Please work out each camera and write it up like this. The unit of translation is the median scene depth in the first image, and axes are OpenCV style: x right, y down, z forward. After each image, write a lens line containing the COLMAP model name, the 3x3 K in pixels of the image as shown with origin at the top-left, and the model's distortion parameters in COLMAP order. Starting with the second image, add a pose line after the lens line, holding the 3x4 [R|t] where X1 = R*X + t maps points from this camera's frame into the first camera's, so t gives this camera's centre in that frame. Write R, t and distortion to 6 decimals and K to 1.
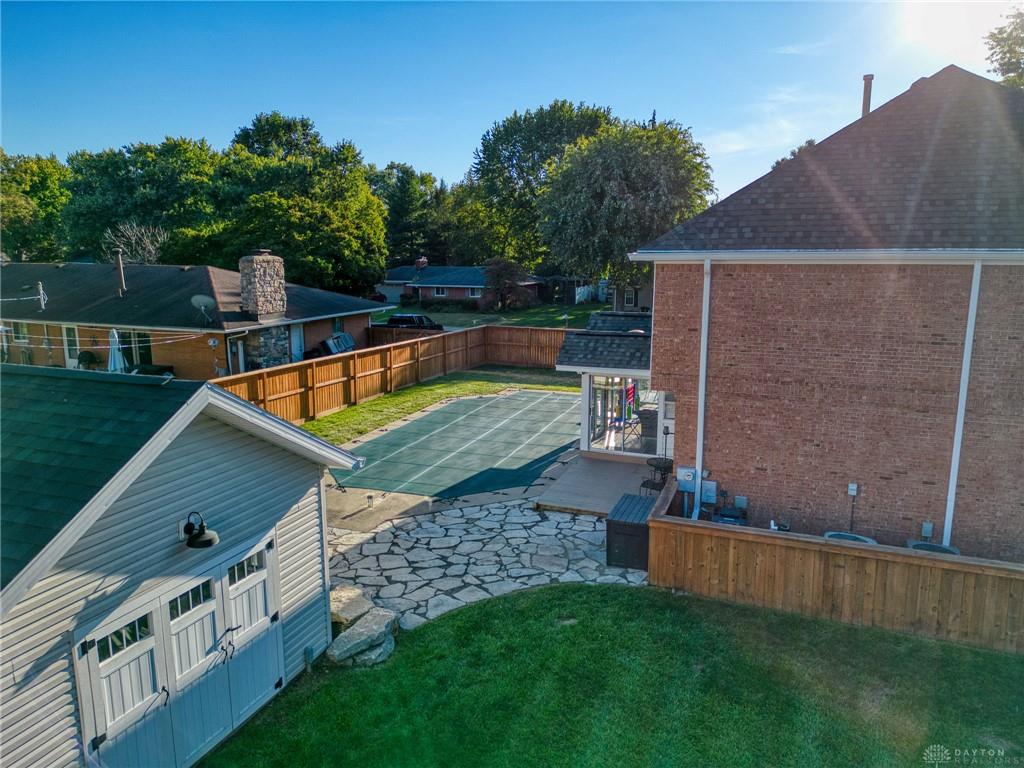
lens RADIAL K [[720.1, 0, 515.6], [0, 720.1, 378.6], [0, 0, 1]] dist [0.077838, -0.076705]
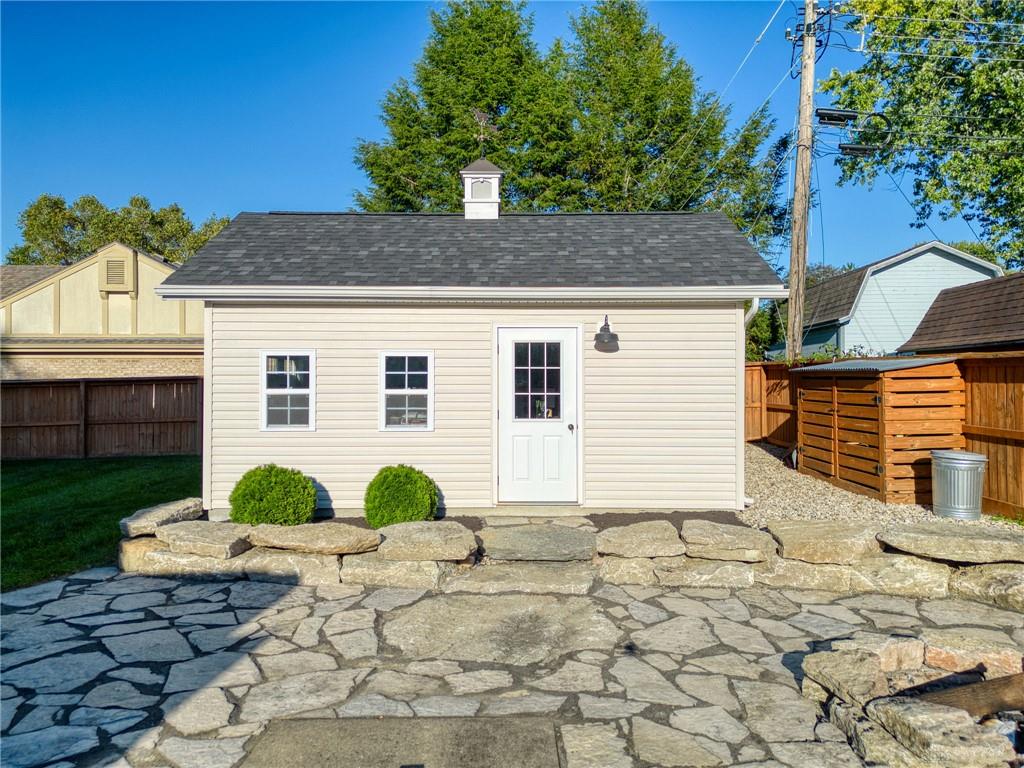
lens RADIAL K [[732.8, 0, 512.0], [0, 732.8, 384.0], [0, 0, 1]] dist [0.035746, 0.000318]
pose [[-0.938720, -0.000787, -0.344680, -0.206420], [-0.059186, 0.985513, 0.158940, 0.040078], [0.339561, 0.169600, -0.925167, 1.353224]]
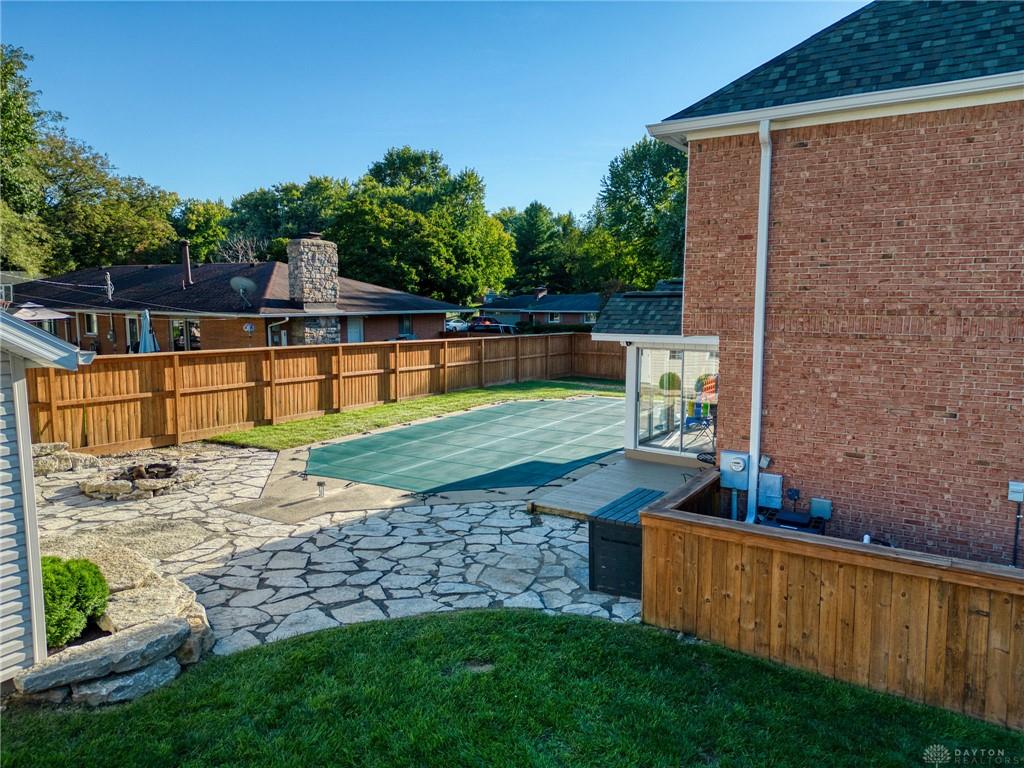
lens RADIAL K [[720.1, 0, 515.6], [0, 720.1, 378.6], [0, 0, 1]] dist [0.077838, -0.076705]
pose [[0.980390, 0.023472, -0.195665, 0.173404], [-0.036230, 0.997426, -0.061879, 0.107649], [0.193709, 0.067754, 0.978717, 0.326631]]
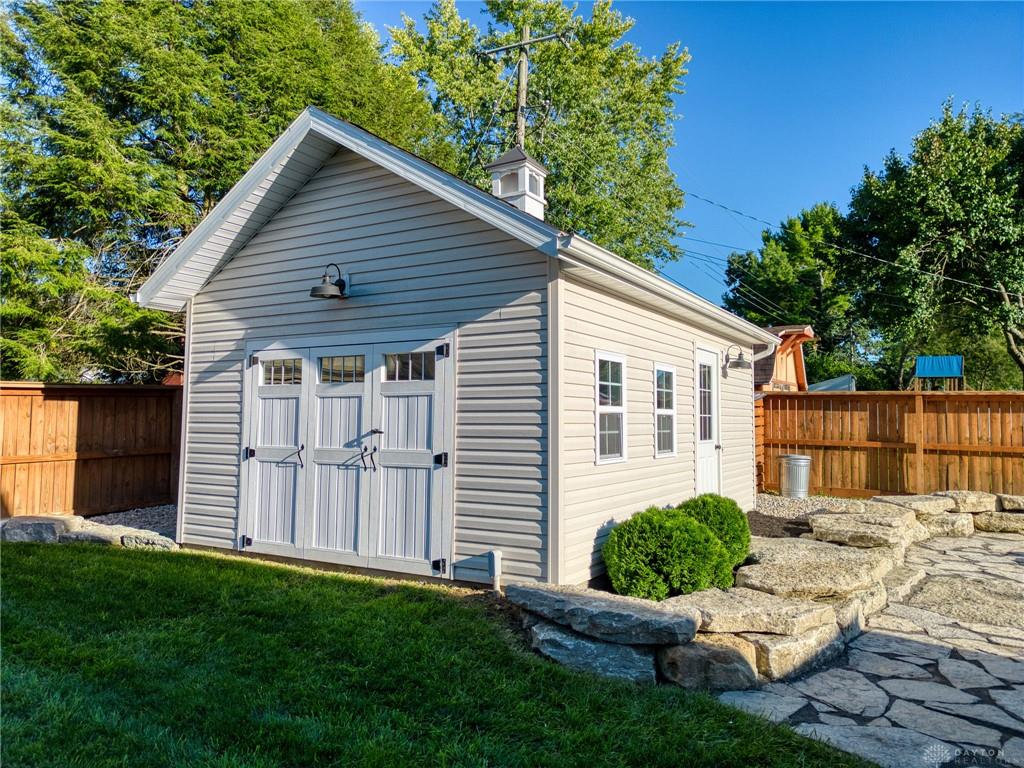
lens RADIAL K [[720.1, 0, 515.6], [0, 720.1, 378.6], [0, 0, 1]] dist [0.077838, -0.076705]
pose [[-0.165573, -0.060962, -0.984312, 0.211654], [-0.179968, 0.983196, -0.030620, 0.162509], [0.969638, 0.172075, -0.173762, 0.734642]]
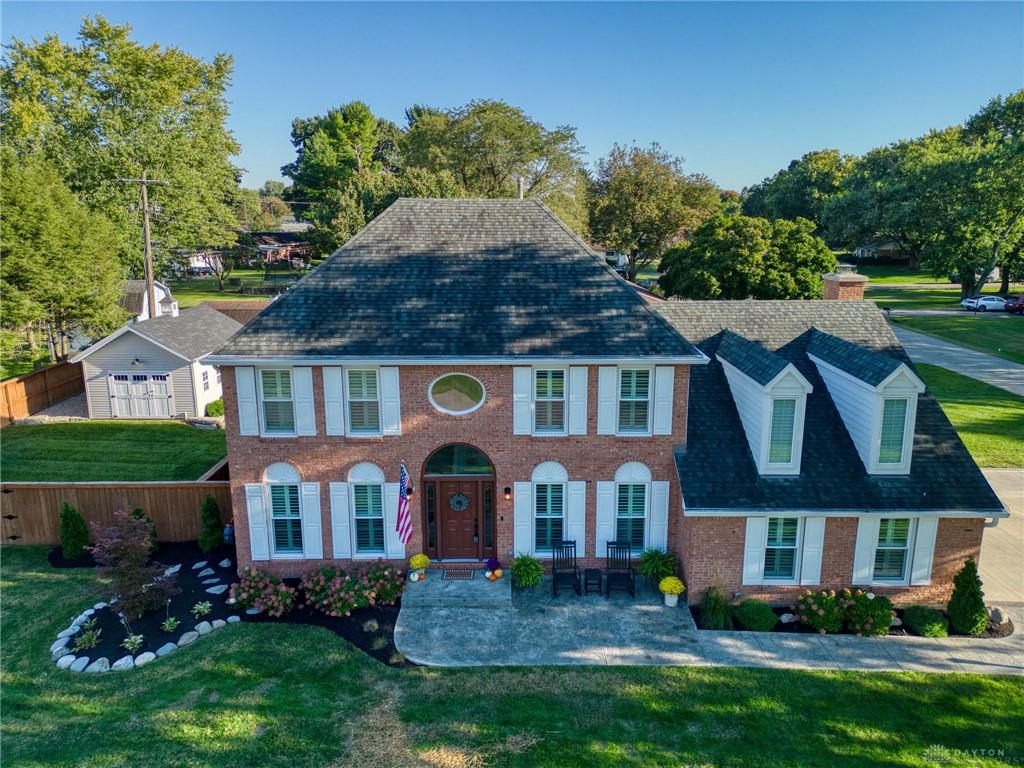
lens RADIAL K [[720.1, 0, 515.6], [0, 720.1, 378.6], [0, 0, 1]] dist [0.077838, -0.076705]
pose [[0.355481, 0.207460, -0.911369, 2.137088], [-0.164521, 0.973721, 0.157482, -0.360915], [0.920090, 0.093957, 0.380271, 0.741434]]
